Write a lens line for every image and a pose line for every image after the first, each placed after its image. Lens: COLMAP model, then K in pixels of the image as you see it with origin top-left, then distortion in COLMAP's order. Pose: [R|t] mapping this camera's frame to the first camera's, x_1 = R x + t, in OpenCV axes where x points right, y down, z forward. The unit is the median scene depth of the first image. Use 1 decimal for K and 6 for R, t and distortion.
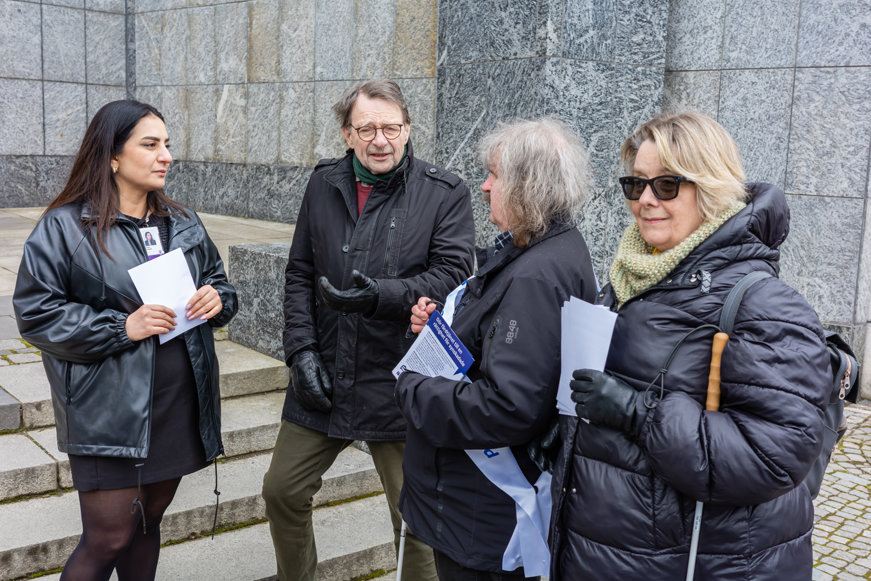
lens RADIAL K [[1014.7, 0, 435.0], [0, 1014.7, 304.8], [0, 0, 1]] dist [0.001574, -0.041612]
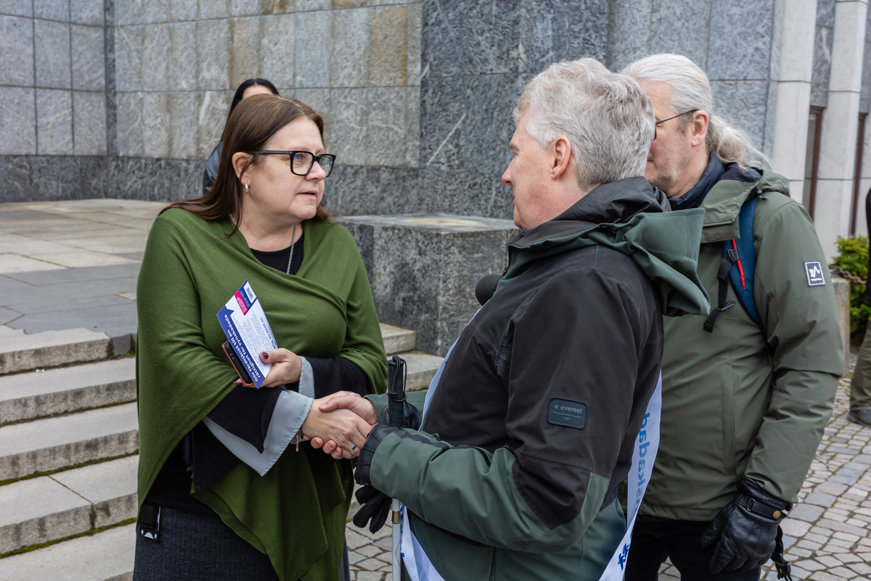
lens RADIAL K [[1014.7, 0, 435.0], [0, 1014.7, 304.8], [0, 0, 1]] dist [0.001574, -0.041612]
pose [[0.993473, -0.025535, 0.111170, -0.095461], [0.025355, 0.999674, 0.003034, 0.027276], [-0.111212, -0.000196, 0.993797, -0.171024]]
